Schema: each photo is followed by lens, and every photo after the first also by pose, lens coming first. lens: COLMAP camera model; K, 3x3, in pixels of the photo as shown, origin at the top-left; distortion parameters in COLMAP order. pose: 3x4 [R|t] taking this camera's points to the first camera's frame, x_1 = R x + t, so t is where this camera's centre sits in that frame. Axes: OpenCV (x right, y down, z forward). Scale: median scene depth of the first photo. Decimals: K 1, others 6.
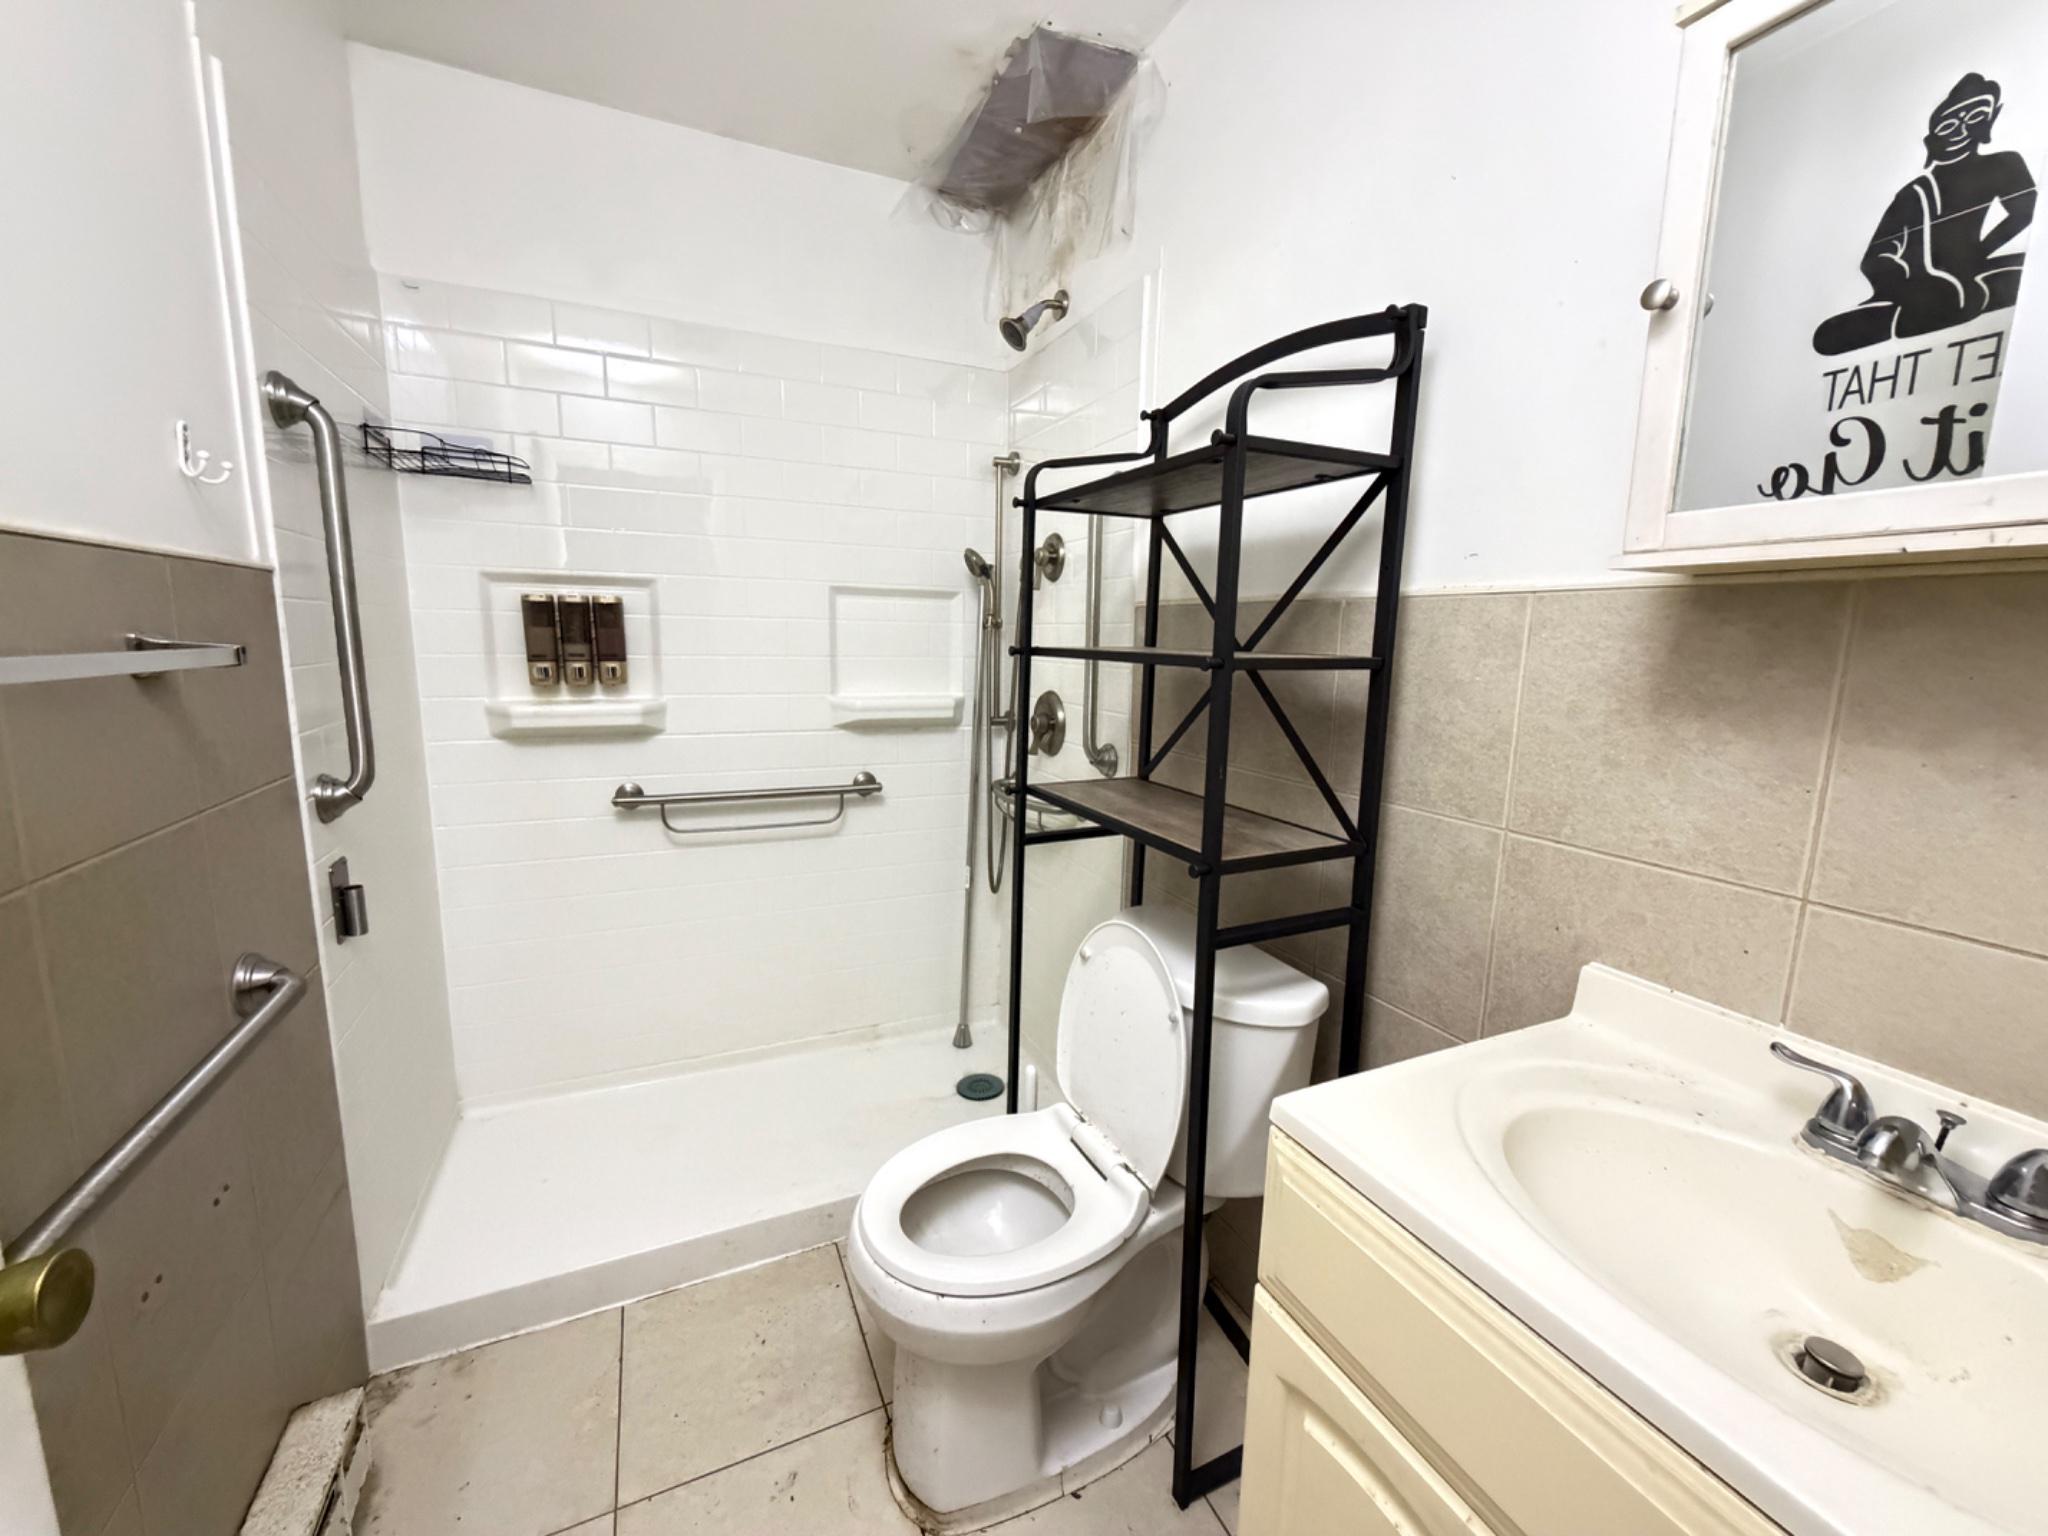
lens RADIAL K [[817.1, 0, 1029.1], [0, 817.1, 767.1], [0, 0, 1]] dist [0.000599, -0.000173]
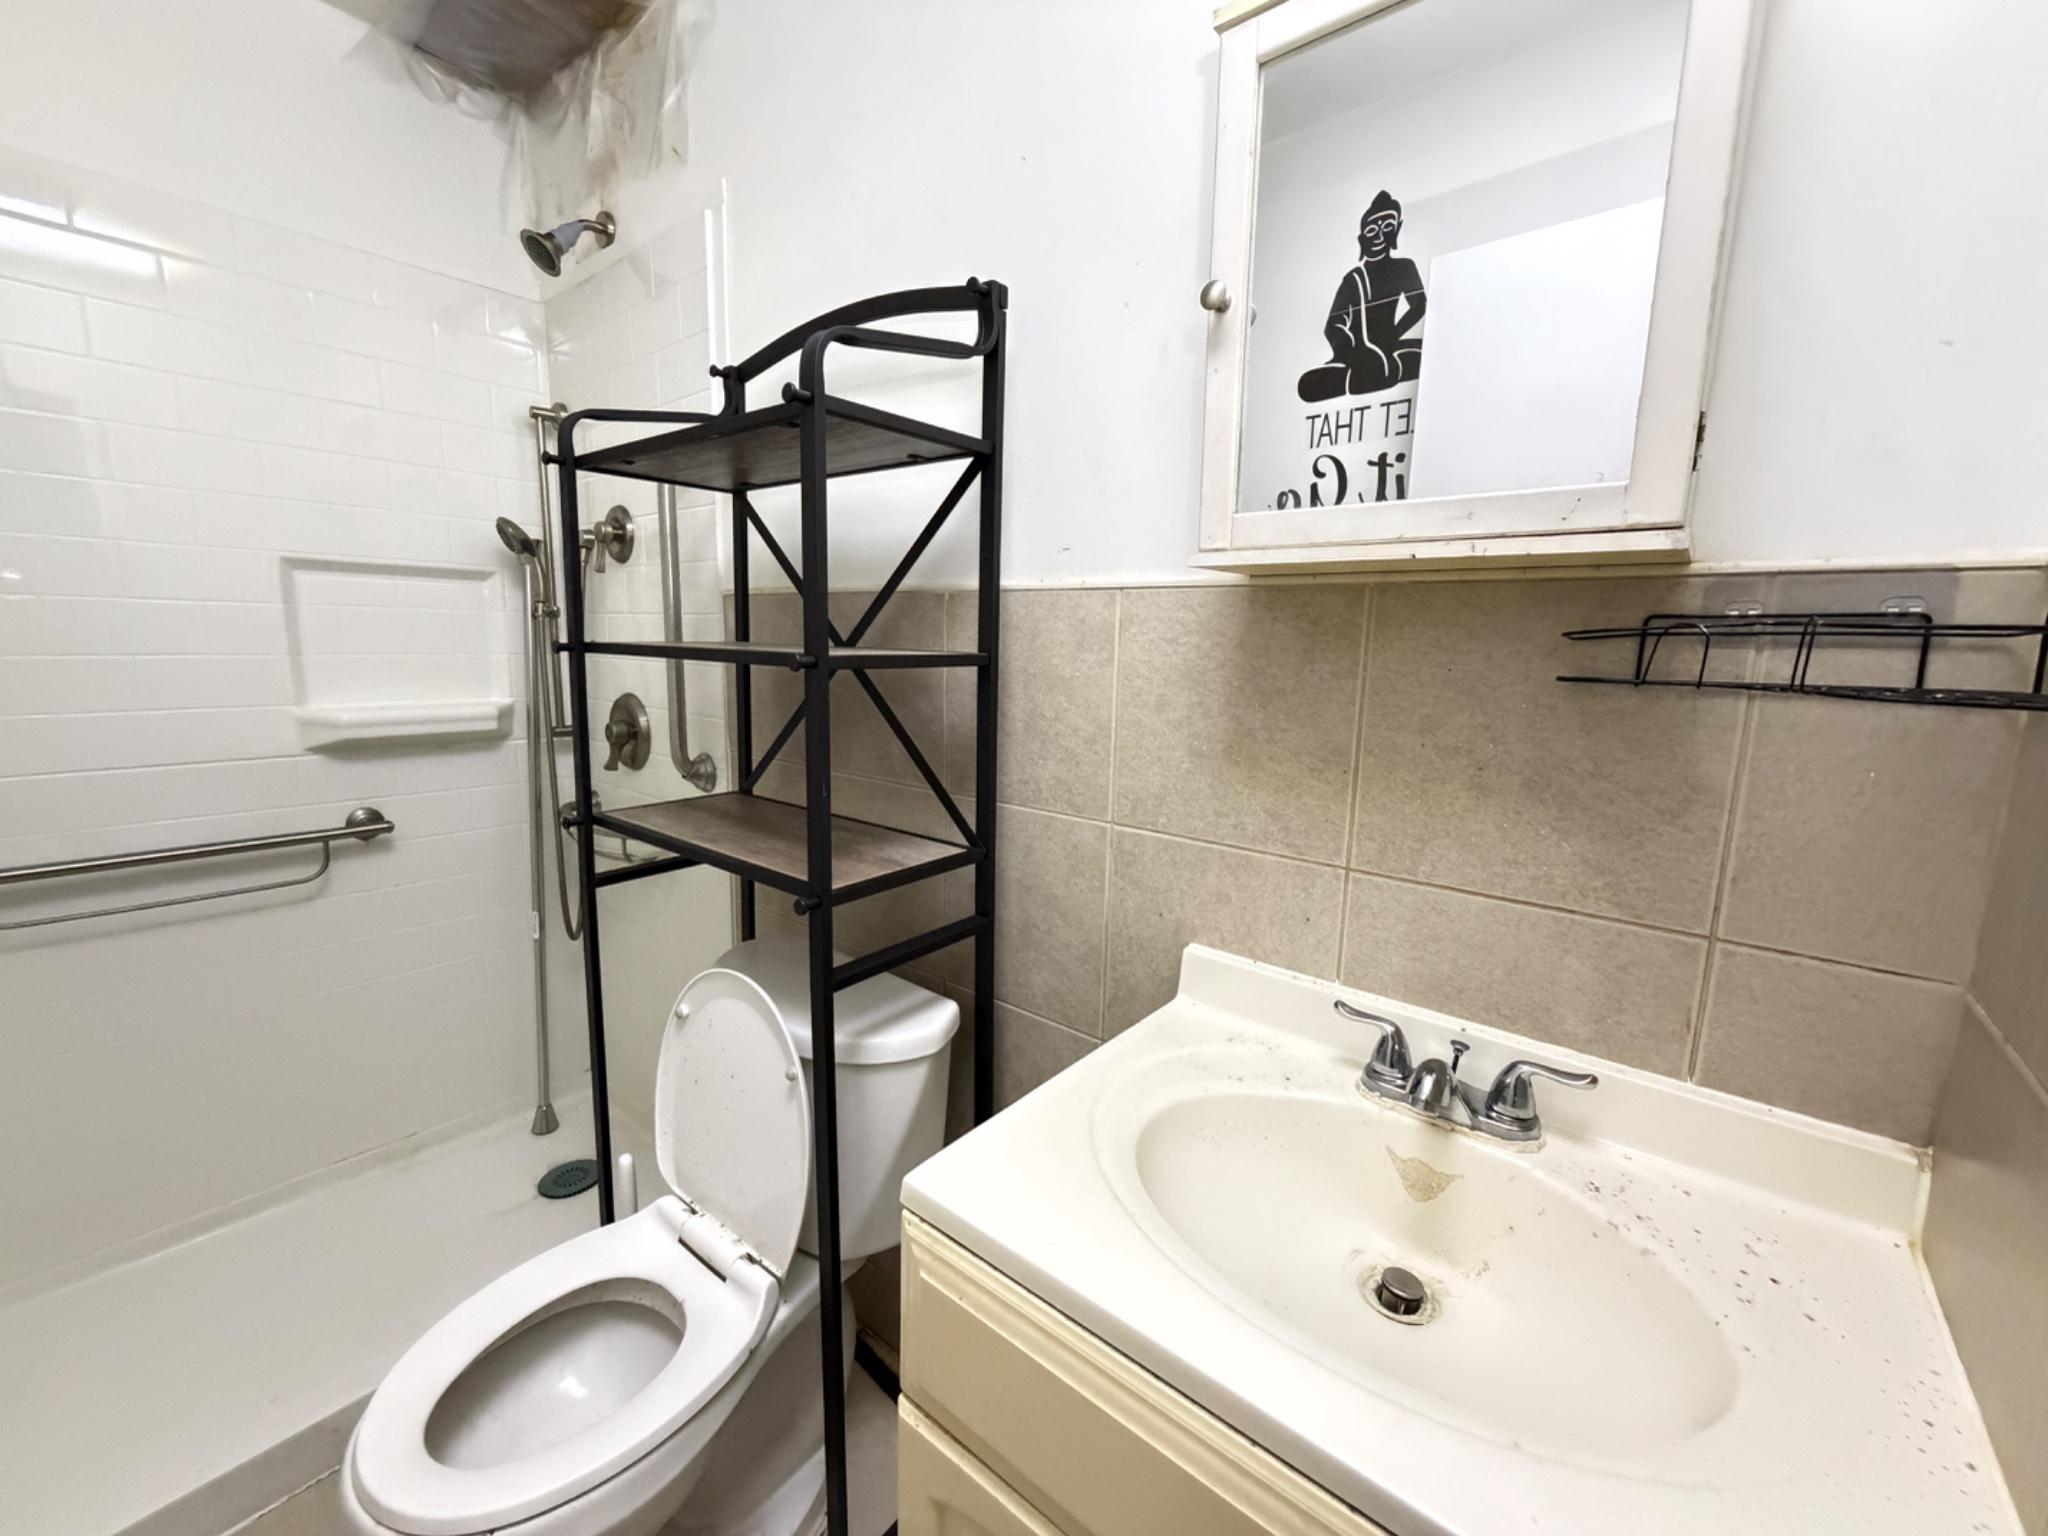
lens RADIAL K [[817.1, 0, 1029.1], [0, 817.1, 767.1], [0, 0, 1]] dist [0.000599, -0.000173]
pose [[0.899147, -0.067547, 0.432403, 0.047725], [0.063758, 0.997694, 0.023273, -0.018445], [-0.432978, 0.006643, 0.901380, 0.107016]]
